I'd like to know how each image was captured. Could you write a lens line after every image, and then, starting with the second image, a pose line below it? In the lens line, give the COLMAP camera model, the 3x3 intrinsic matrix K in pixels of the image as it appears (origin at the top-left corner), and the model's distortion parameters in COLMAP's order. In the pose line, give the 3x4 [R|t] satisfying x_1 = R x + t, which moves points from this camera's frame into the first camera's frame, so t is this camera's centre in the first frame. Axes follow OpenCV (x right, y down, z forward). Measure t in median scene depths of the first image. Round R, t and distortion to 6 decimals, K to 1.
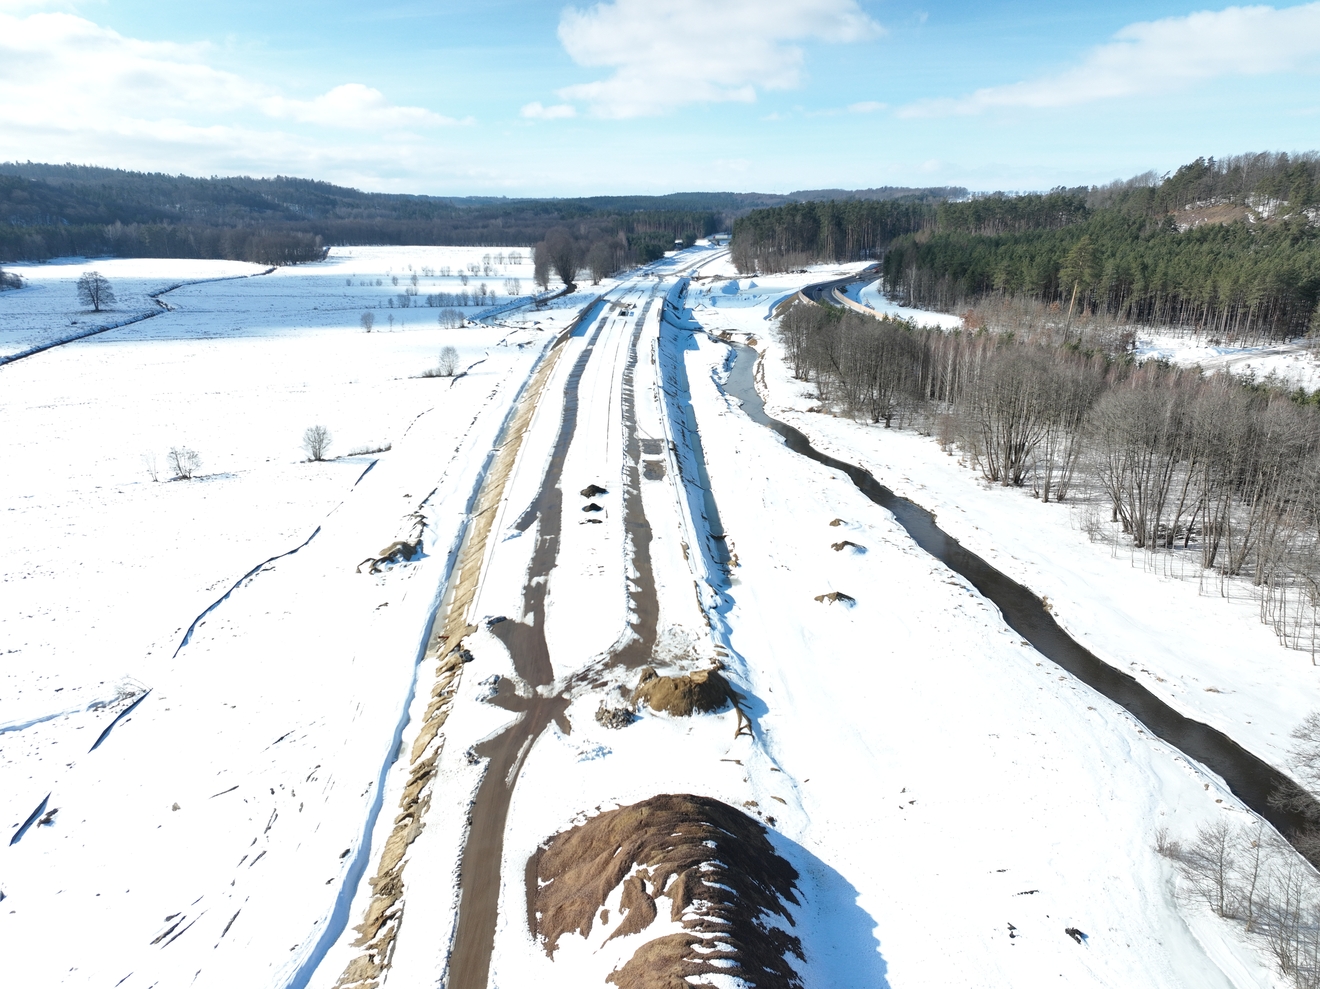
lens RADIAL K [[929.2, 0, 660.0], [0, 929.2, 494.5], [0, 0, 1]] dist [-0.002238, 0.022249]
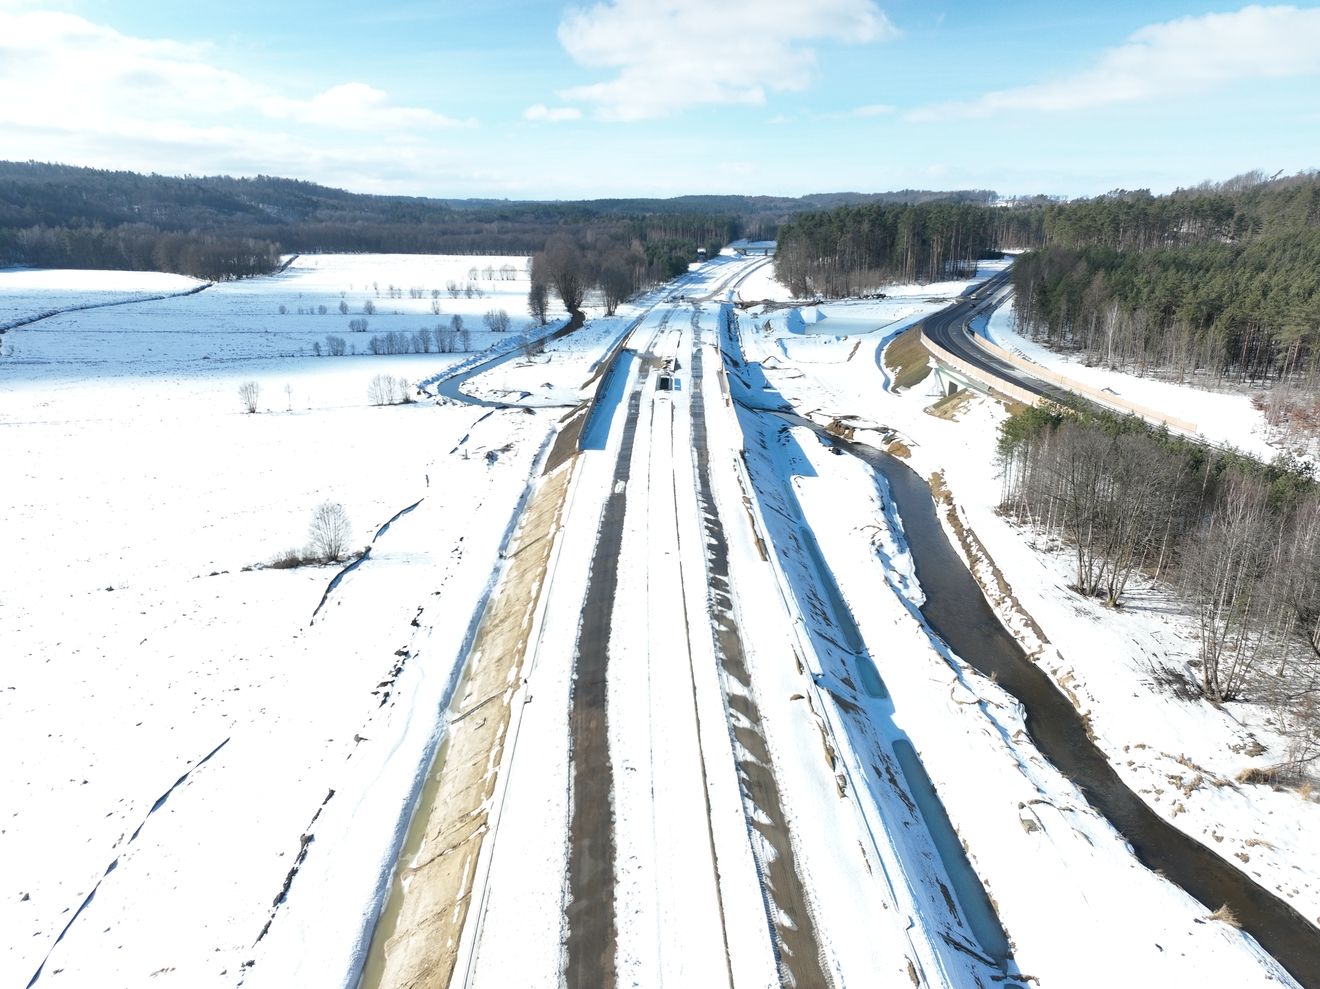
lens RADIAL K [[929.2, 0, 660.0], [0, 929.2, 494.5], [0, 0, 1]] dist [-0.002238, 0.022249]
pose [[0.999988, 0.004466, -0.002012, -0.023074], [-0.004472, 0.999985, -0.003010, -0.067780], [0.001999, 0.003018, 0.999993, 0.216799]]
